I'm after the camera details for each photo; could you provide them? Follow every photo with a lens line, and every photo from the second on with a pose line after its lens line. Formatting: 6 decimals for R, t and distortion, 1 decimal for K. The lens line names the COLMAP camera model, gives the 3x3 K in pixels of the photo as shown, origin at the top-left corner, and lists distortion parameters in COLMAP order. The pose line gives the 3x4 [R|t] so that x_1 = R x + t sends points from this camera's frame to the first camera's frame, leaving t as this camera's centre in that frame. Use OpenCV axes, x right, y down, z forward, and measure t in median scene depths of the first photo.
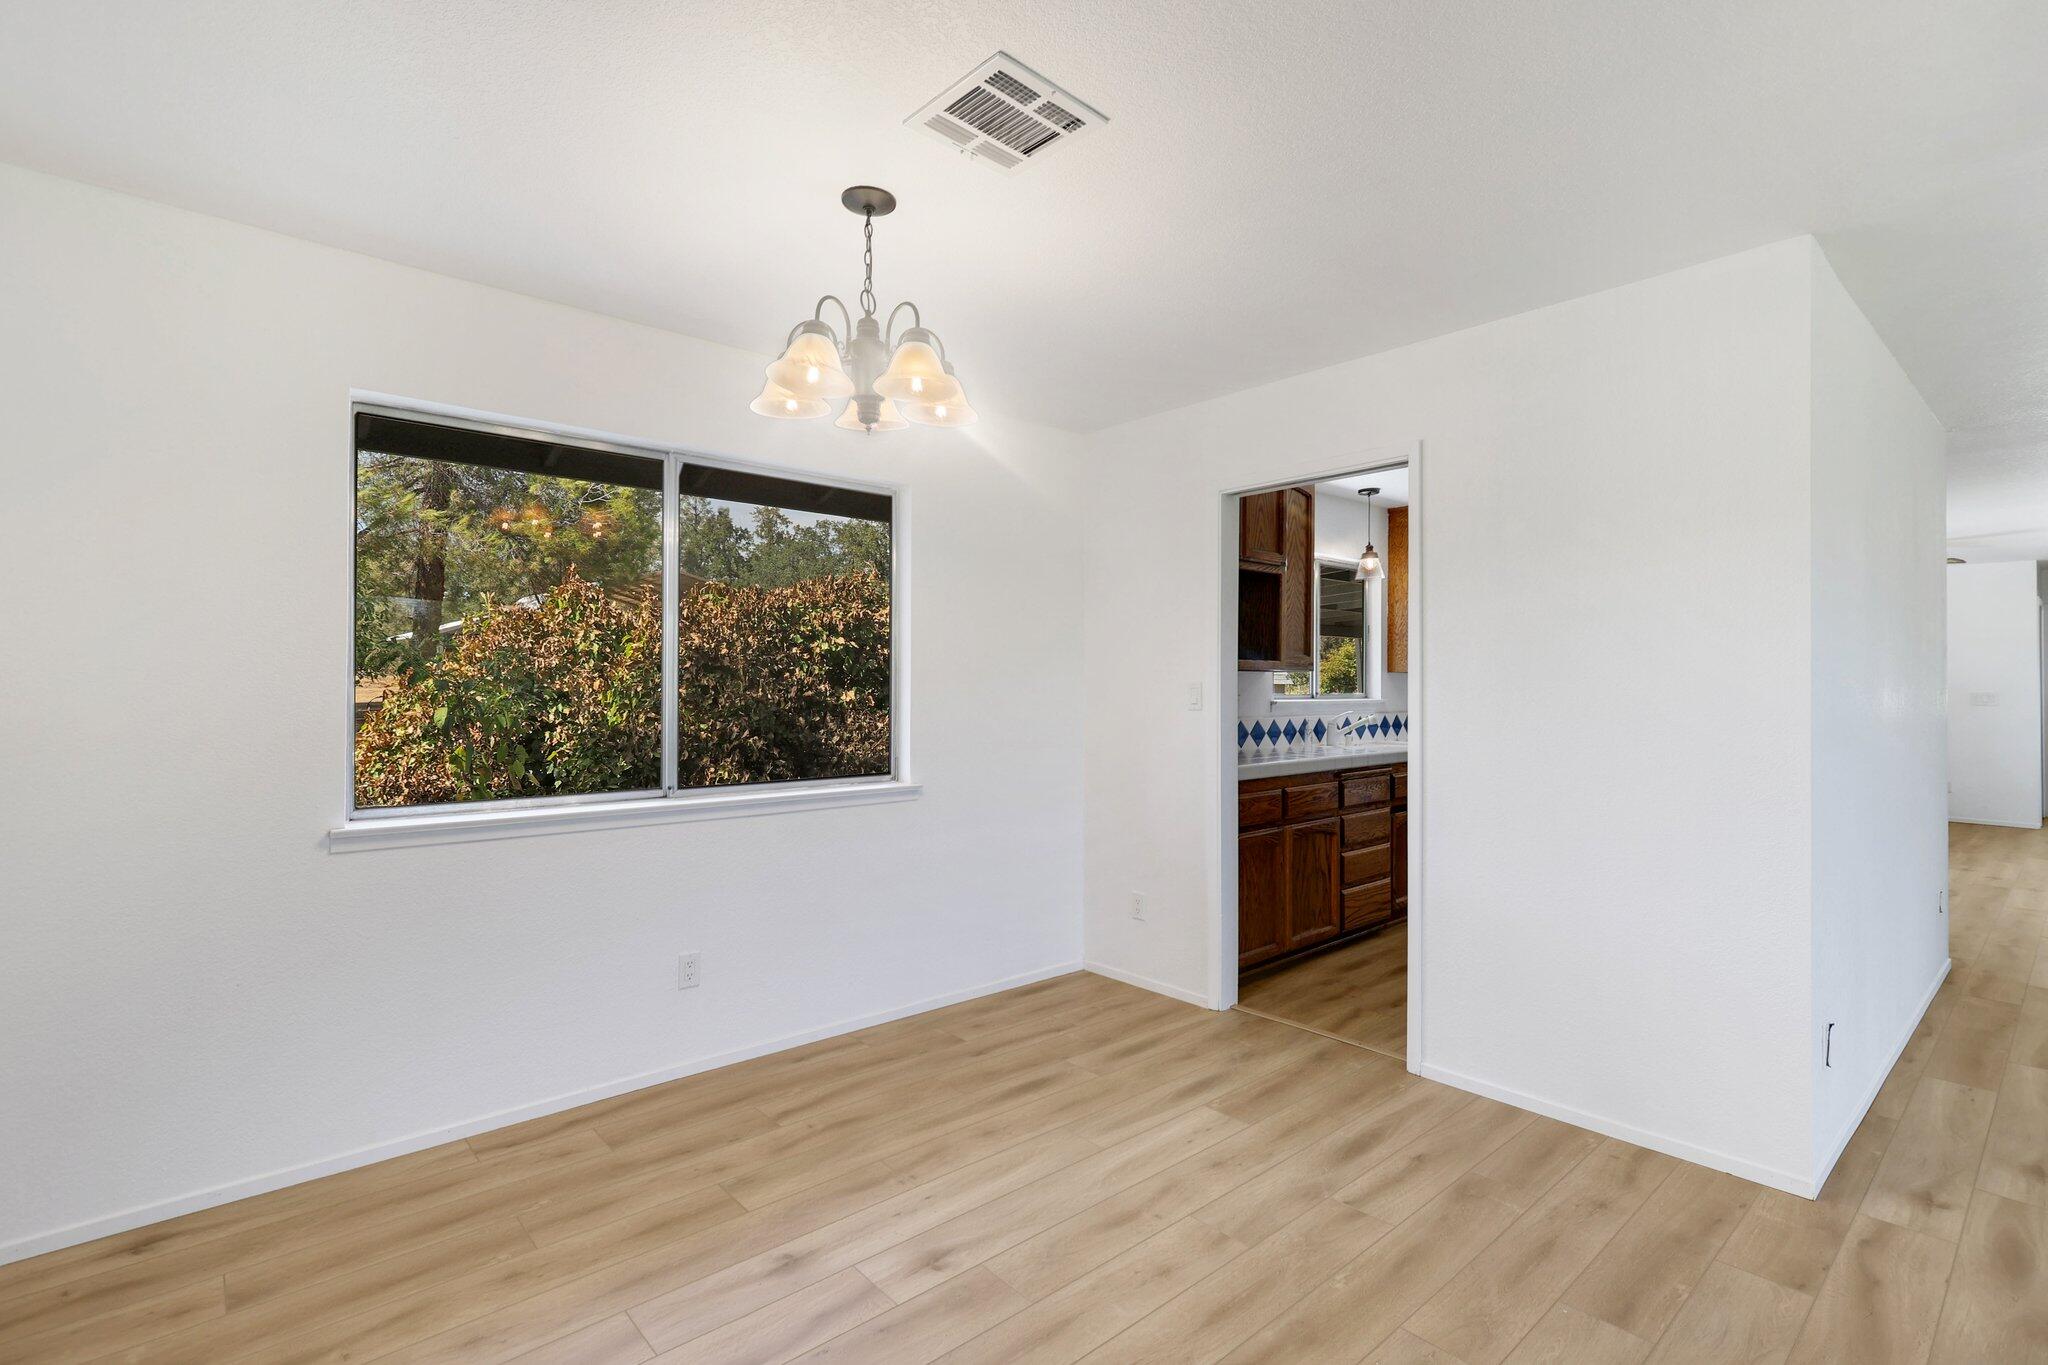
lens RADIAL K [[937.5, 0, 1024.0], [0, 937.5, 682.5], [0, 0, 1]] dist [-0.000396, 0.000213]
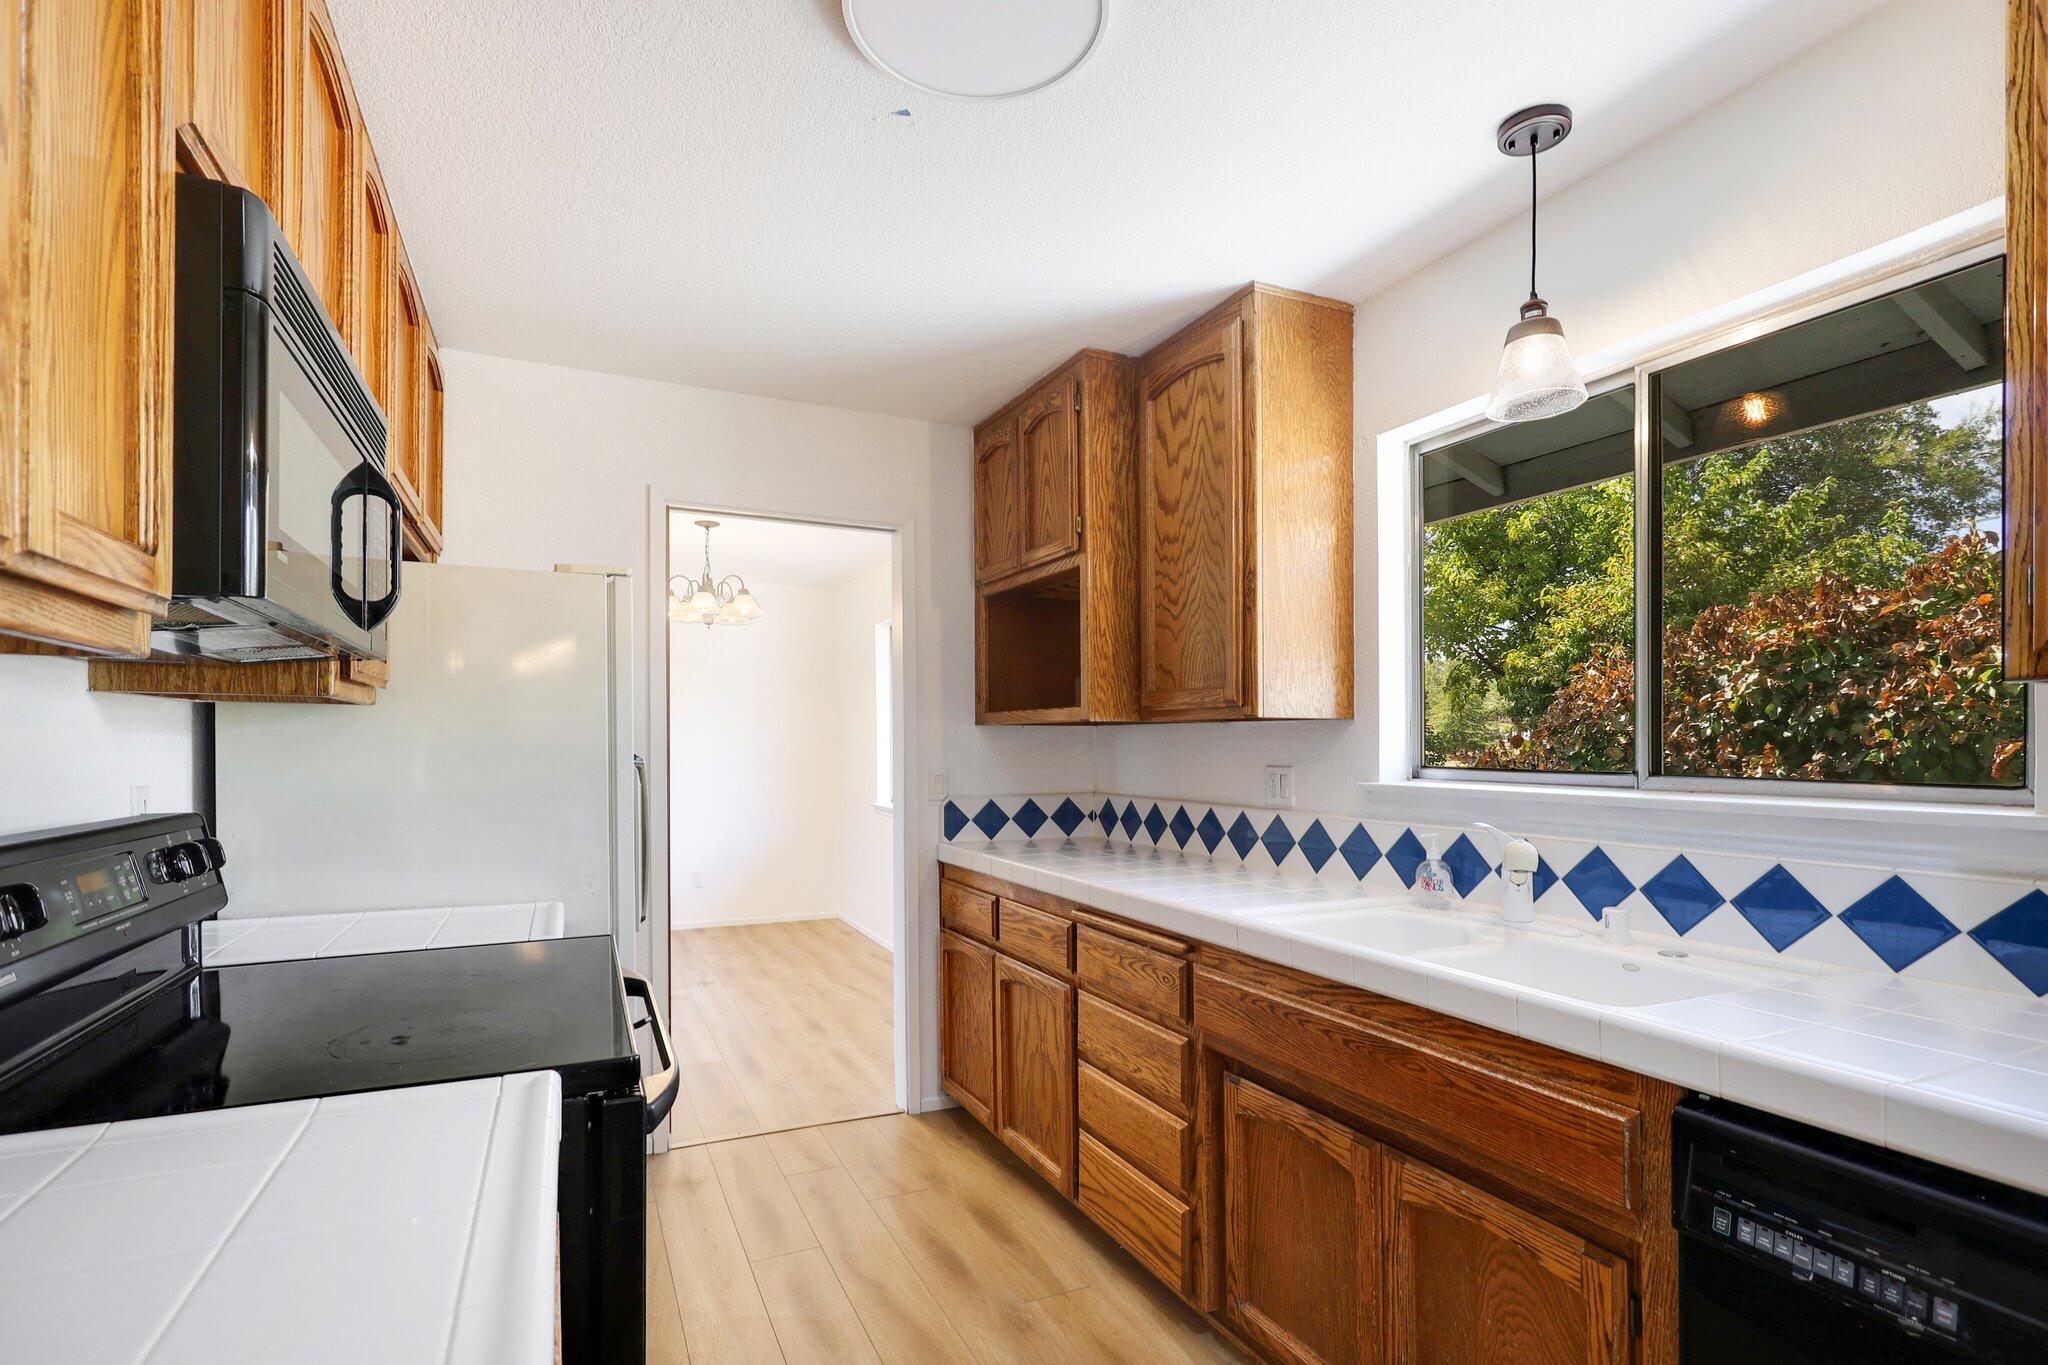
lens RADIAL K [[954.4, 0, 1017.4], [0, 954.4, 742.2], [0, 0, 1]] dist [-0.015796, 0.000203]
pose [[-0.259341, 0.000679, -0.965786, 1.355065], [0.000877, 1.000000, 0.000467, -0.001024], [0.965785, -0.000725, -0.259341, 1.712681]]
